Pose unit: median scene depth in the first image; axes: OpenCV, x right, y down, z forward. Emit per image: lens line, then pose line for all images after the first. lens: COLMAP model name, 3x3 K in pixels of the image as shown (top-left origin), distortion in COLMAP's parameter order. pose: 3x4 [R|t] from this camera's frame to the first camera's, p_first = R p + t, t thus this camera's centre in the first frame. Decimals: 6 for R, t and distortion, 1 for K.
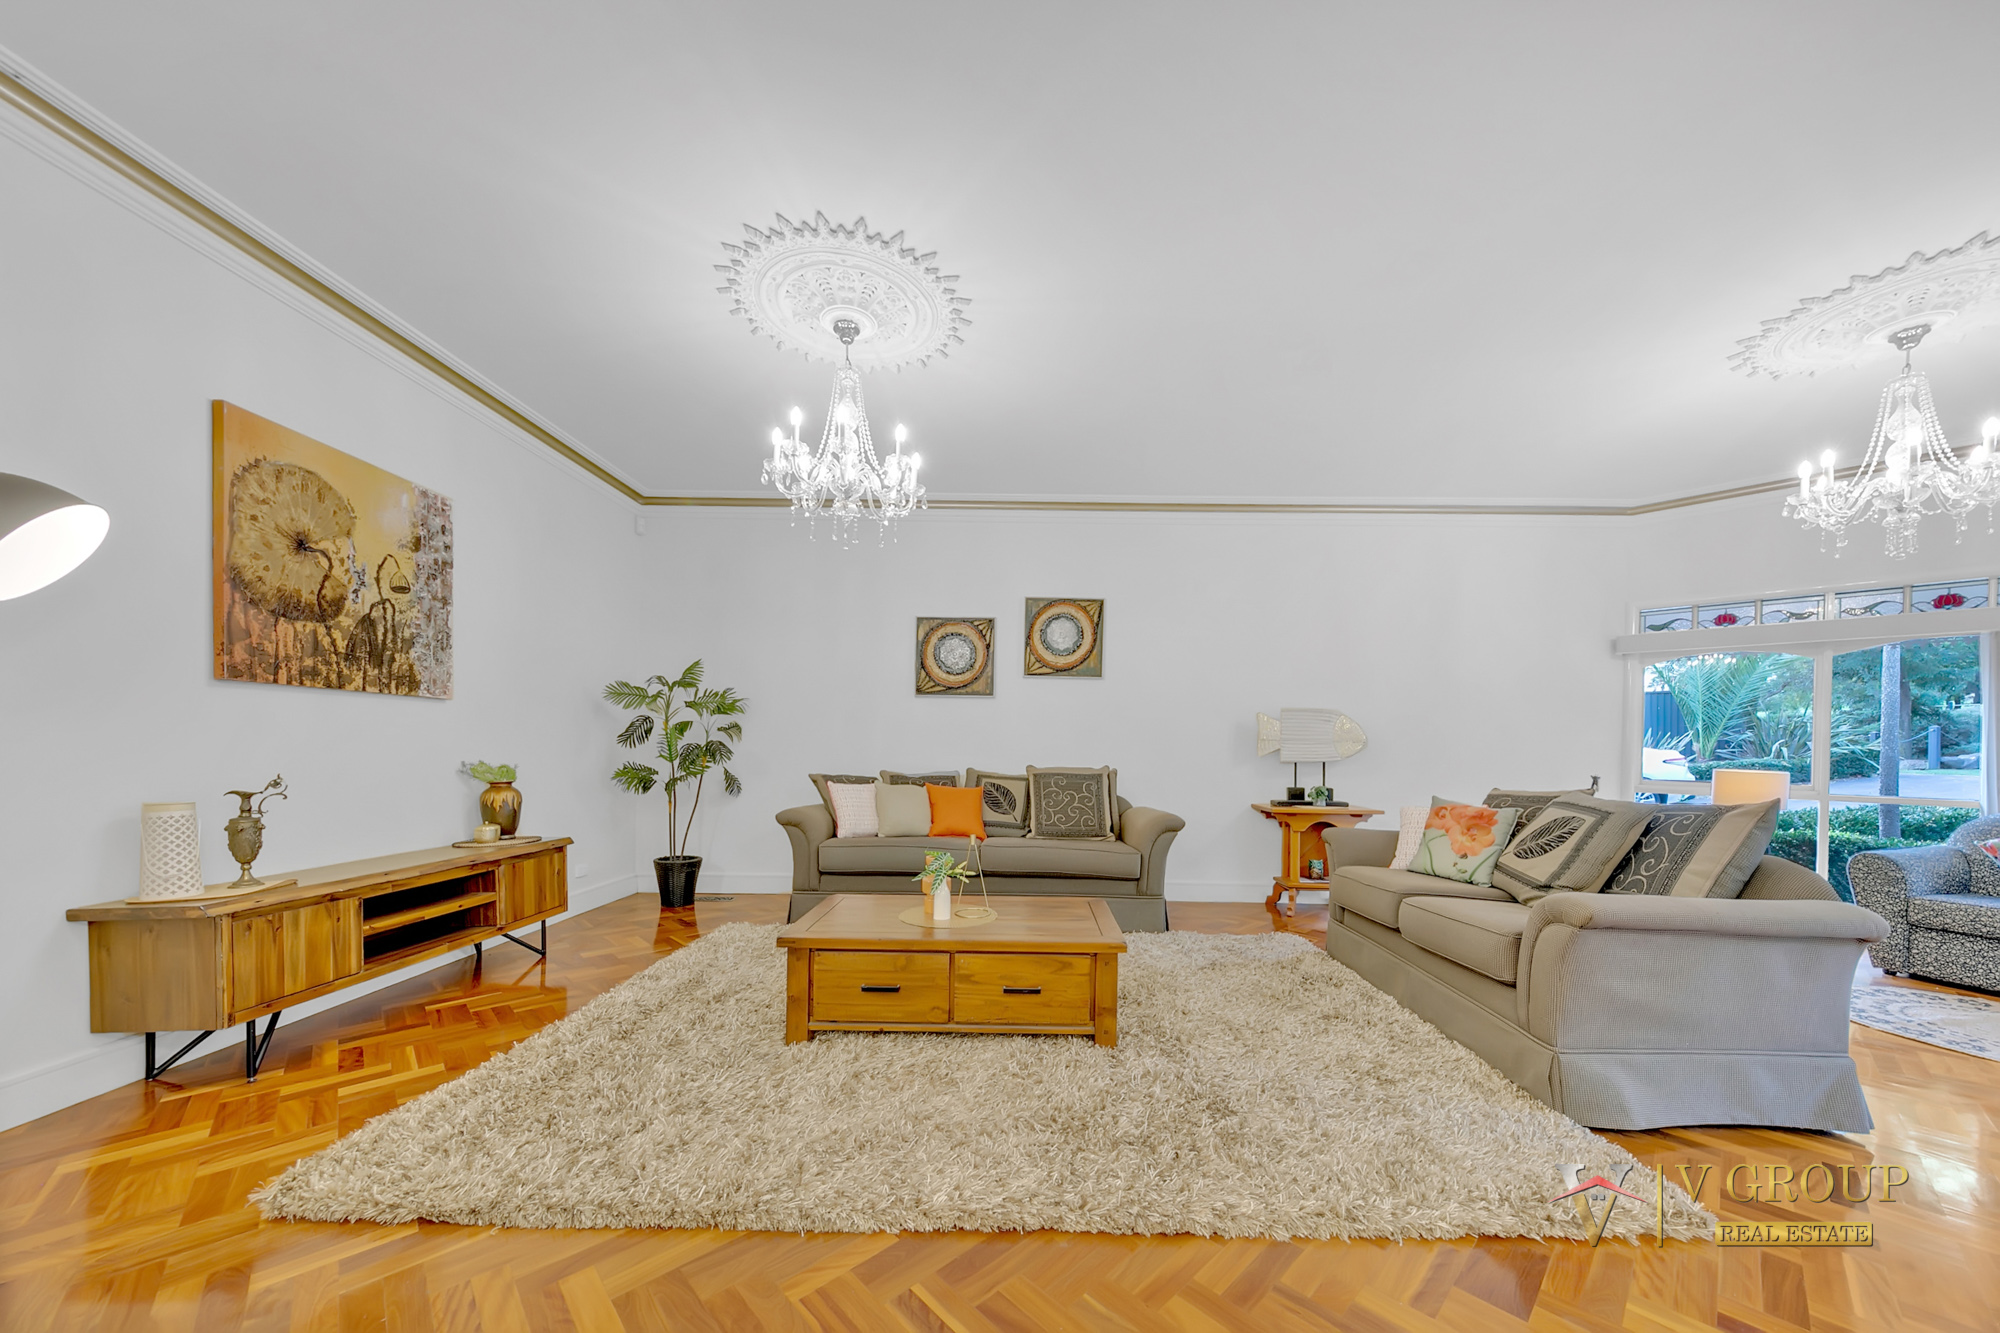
lens RADIAL K [[698.7, 0, 1011.0], [0, 698.7, 748.1], [0, 0, 1]] dist [0.000533, 0.000066]
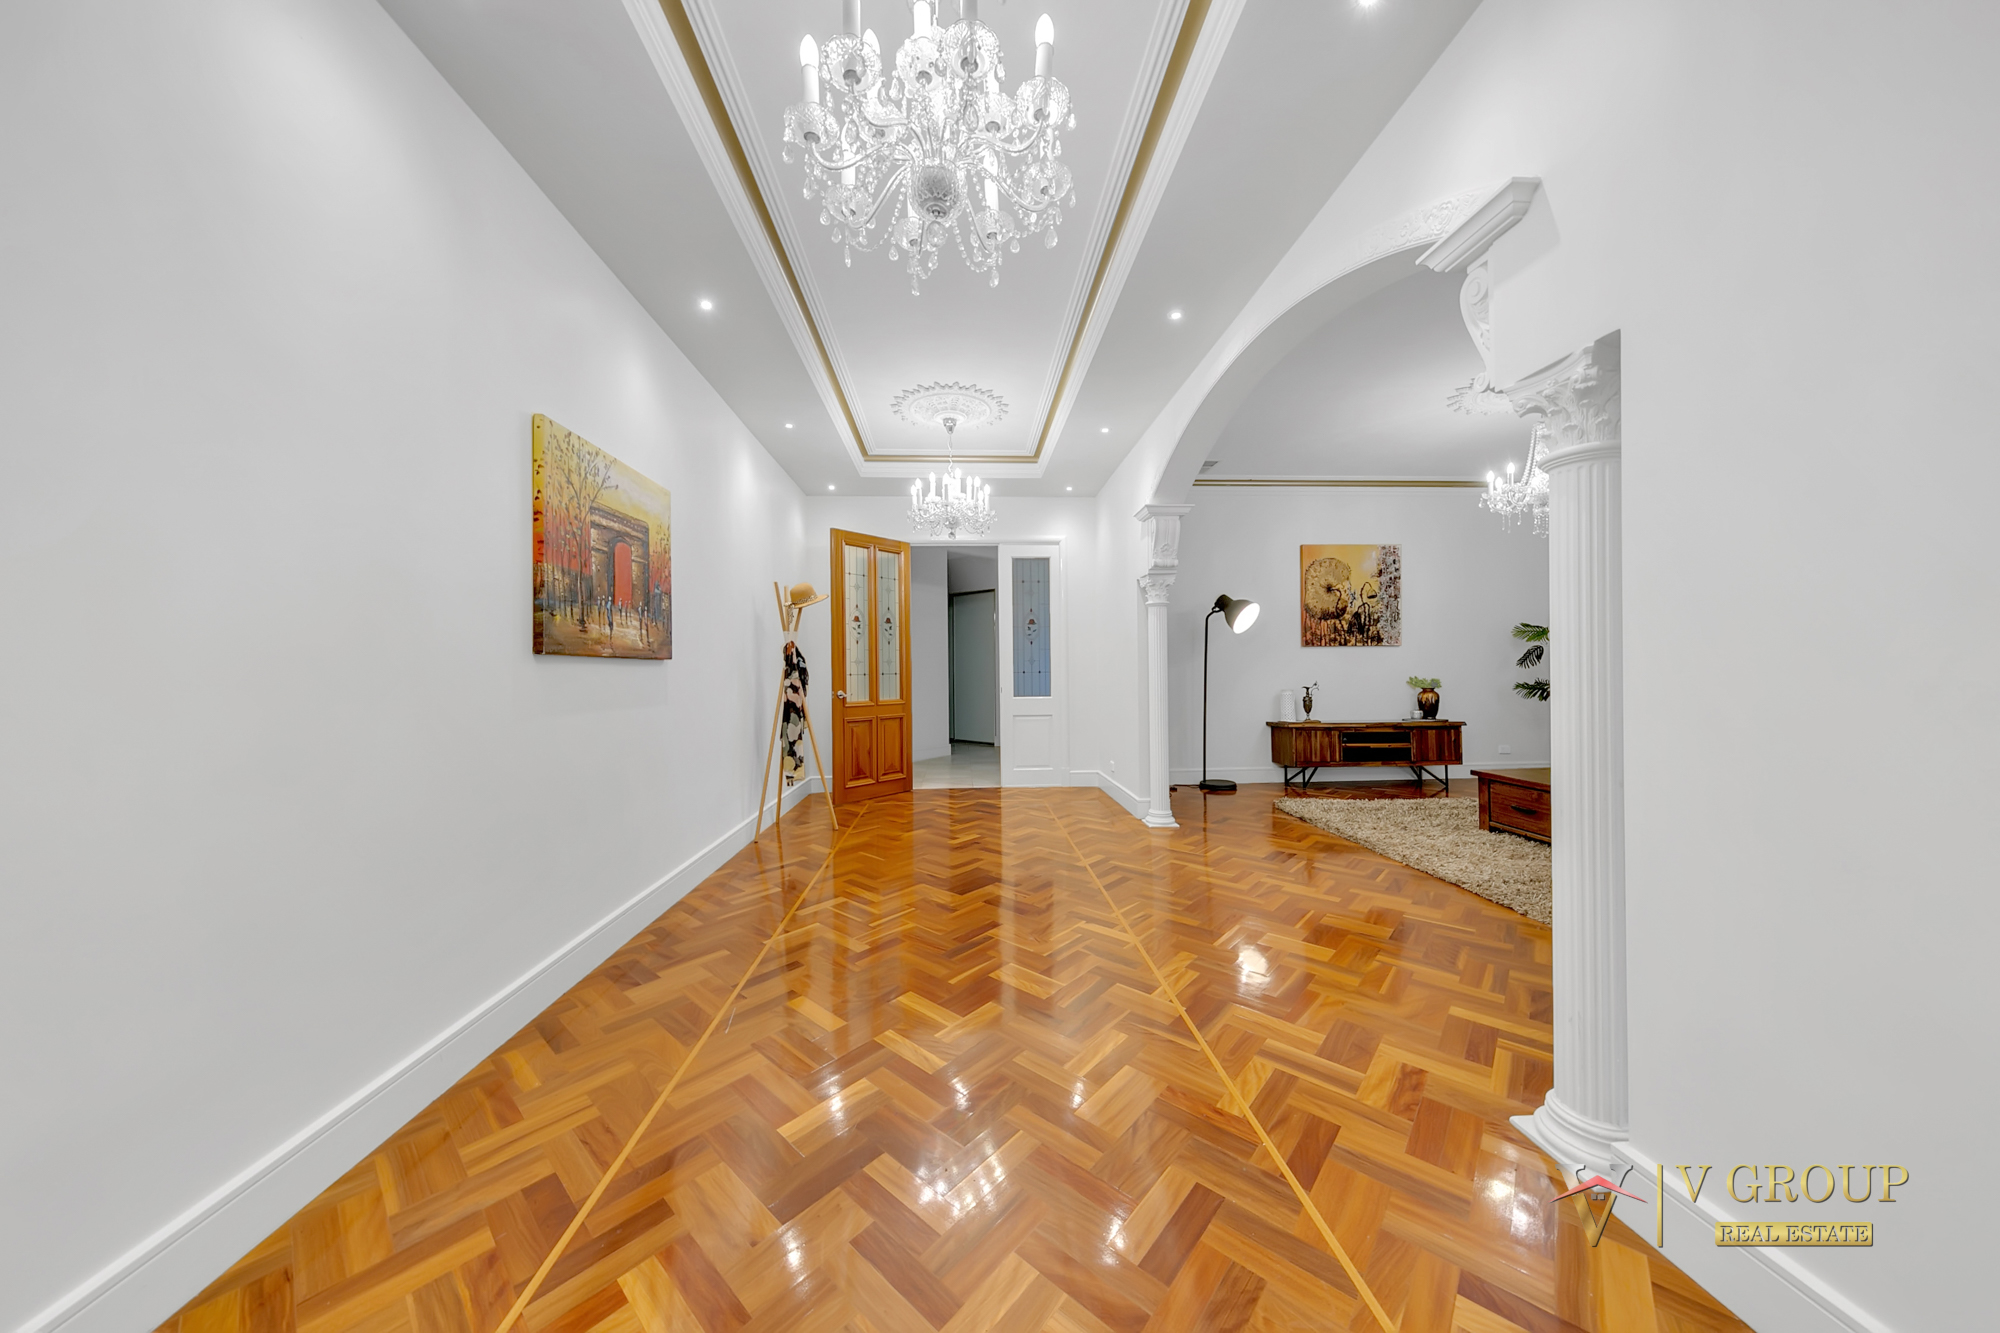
lens RADIAL K [[643.4, 0, 1027.7], [0, 643.4, 676.0], [0, 0, 1]] dist [0.000027, -0.000002]
pose [[0.119505, -0.004553, -0.992823, 0.871752], [0.011296, 0.999931, -0.003225, 0.010372], [0.992769, -0.010829, 0.119548, -0.263915]]
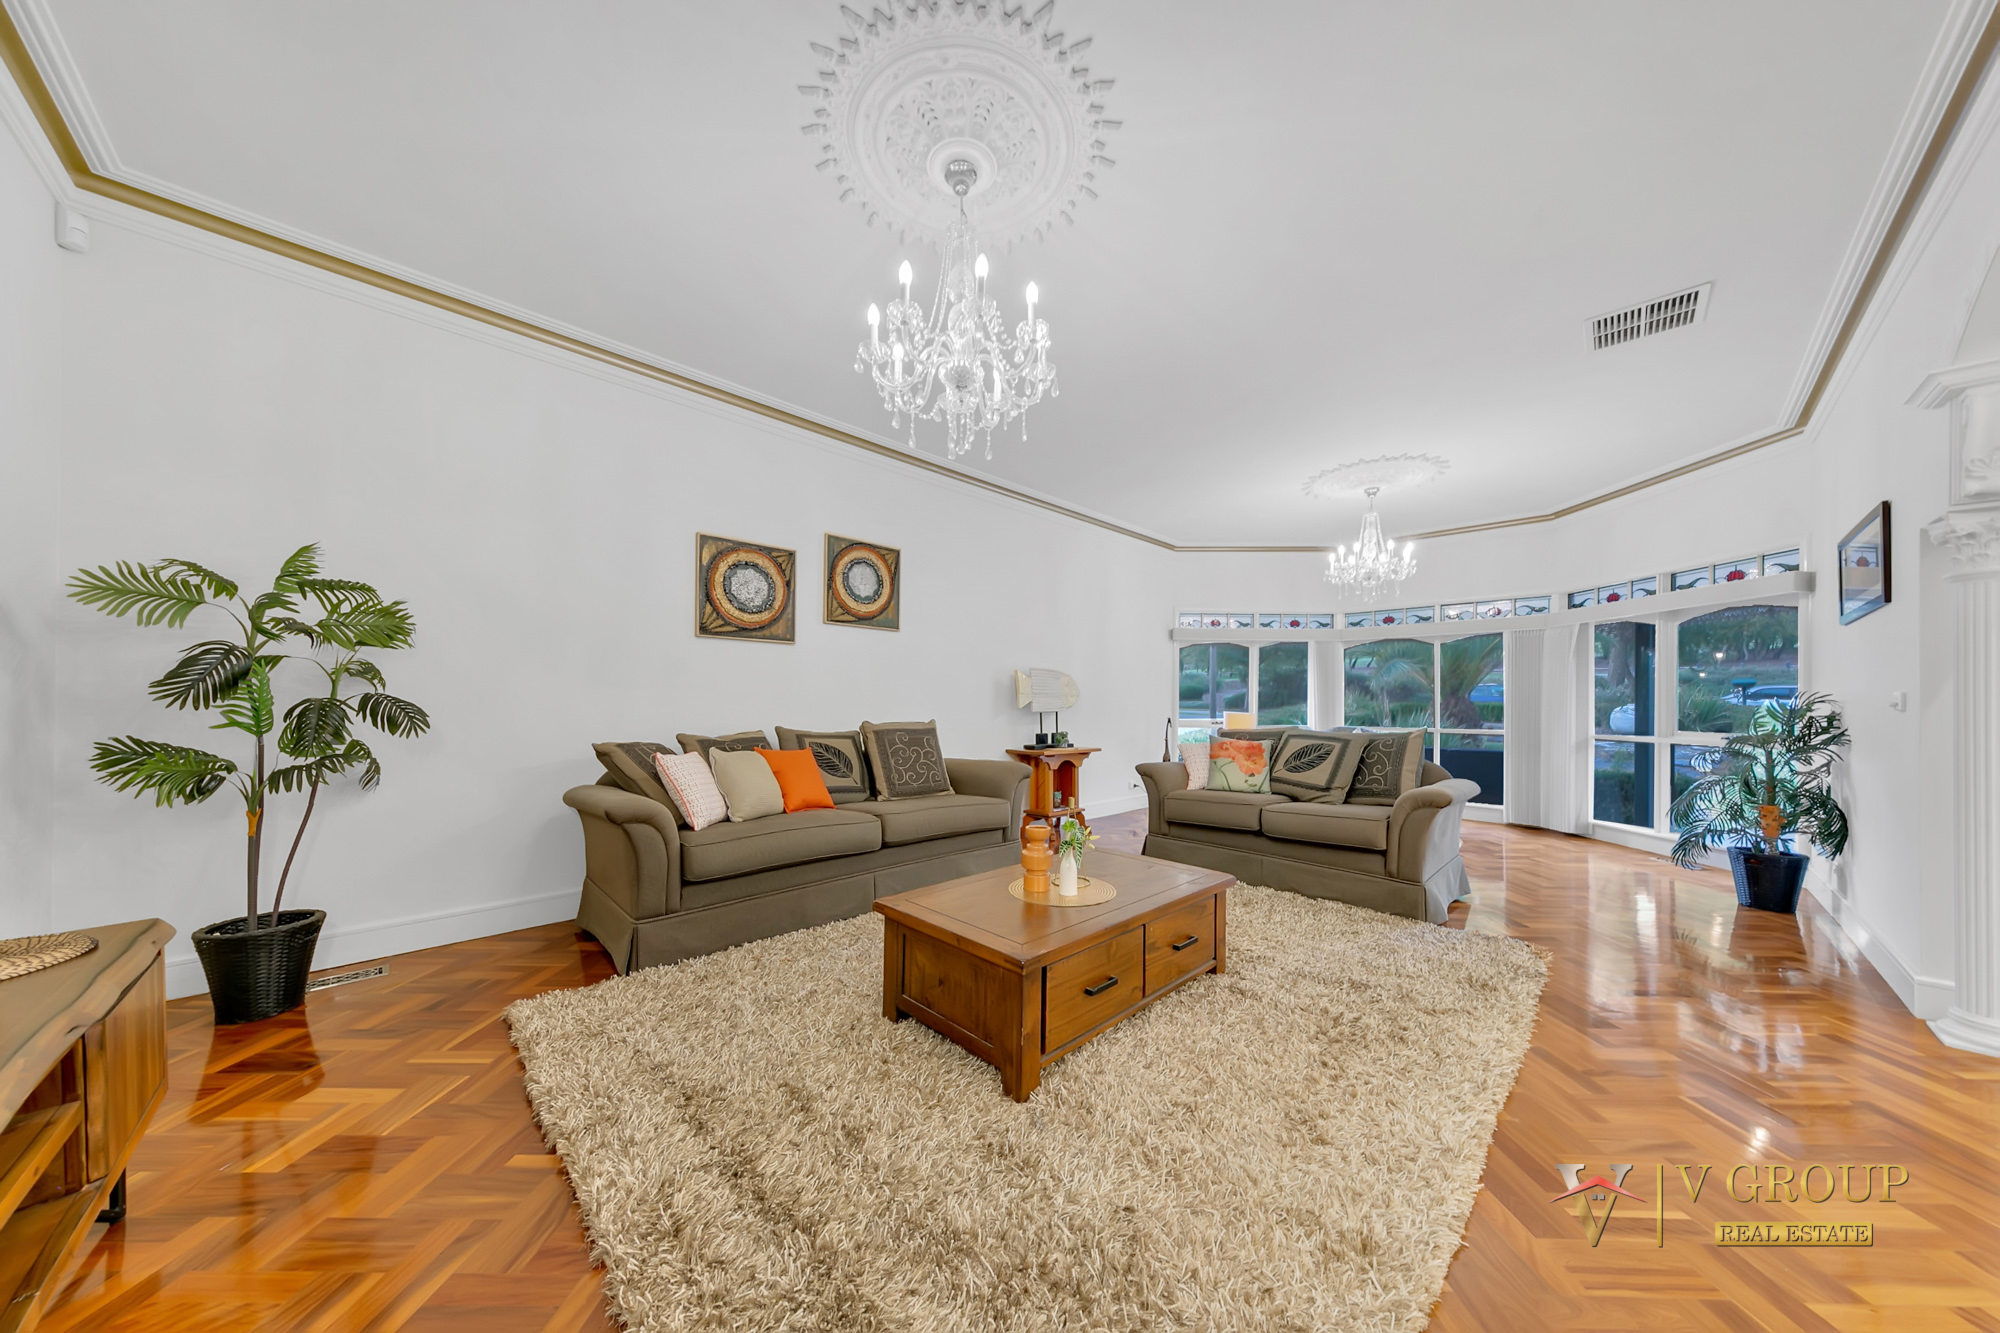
lens RADIAL K [[648.3, 0, 995.1], [0, 648.3, 701.7], [0, 0, 1]] dist [-0.000081, 0.000002]
pose [[0.695289, -0.007479, 0.718691, -0.600399], [0.001885, 0.999961, 0.008583, -0.010610], [-0.718728, -0.004613, 0.695276, 0.374211]]
